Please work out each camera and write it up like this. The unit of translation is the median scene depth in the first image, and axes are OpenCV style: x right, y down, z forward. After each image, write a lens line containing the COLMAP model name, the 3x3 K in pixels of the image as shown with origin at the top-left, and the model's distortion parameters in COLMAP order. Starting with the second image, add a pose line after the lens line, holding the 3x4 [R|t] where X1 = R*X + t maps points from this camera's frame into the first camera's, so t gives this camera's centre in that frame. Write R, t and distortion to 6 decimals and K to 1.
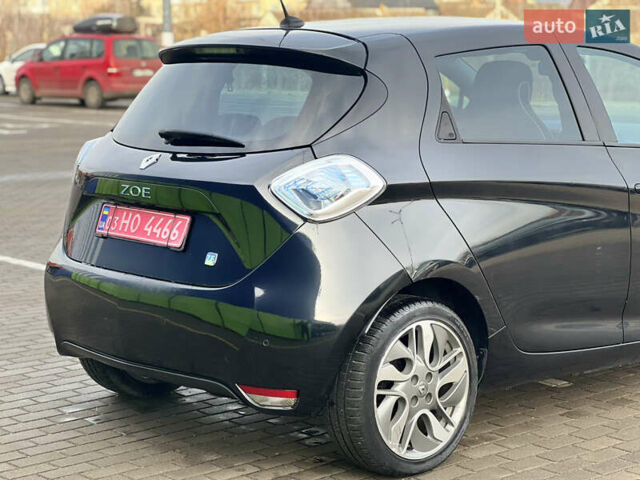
lens RADIAL K [[1429.4, 0, 320.0], [0, 1429.4, 240.0], [0, 0, 1]] dist [-0.043661, 2.292165]
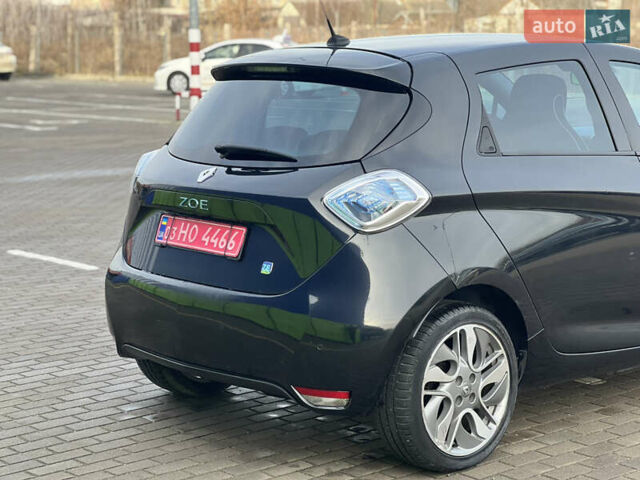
lens RADIAL K [[1429.4, 0, 320.0], [0, 1429.4, 240.0], [0, 0, 1]] dist [-0.043661, 2.292165]
pose [[0.999892, -0.005701, -0.013542, -0.021190], [0.005813, 0.999949, 0.008215, -0.015296], [0.013494, -0.008293, 0.999875, -0.058480]]
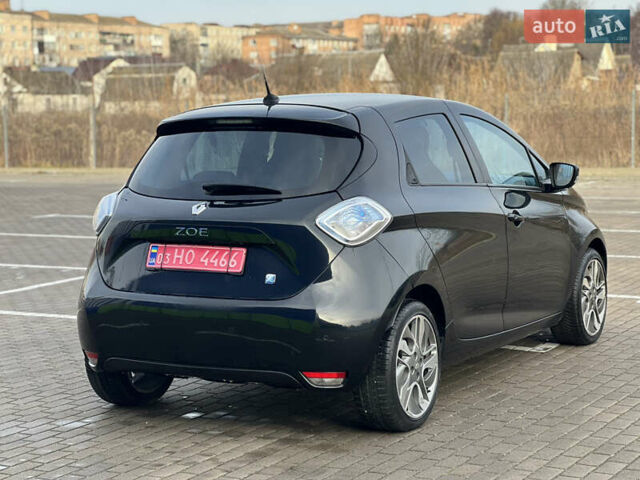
lens RADIAL K [[1429.4, 0, 320.0], [0, 1429.4, 240.0], [0, 0, 1]] dist [-0.043661, 2.292165]
pose [[0.938871, -0.046284, 0.341144, -0.461013], [0.060735, 0.997647, -0.031797, 0.021126], [-0.338869, 0.050572, 0.939473, -0.245864]]
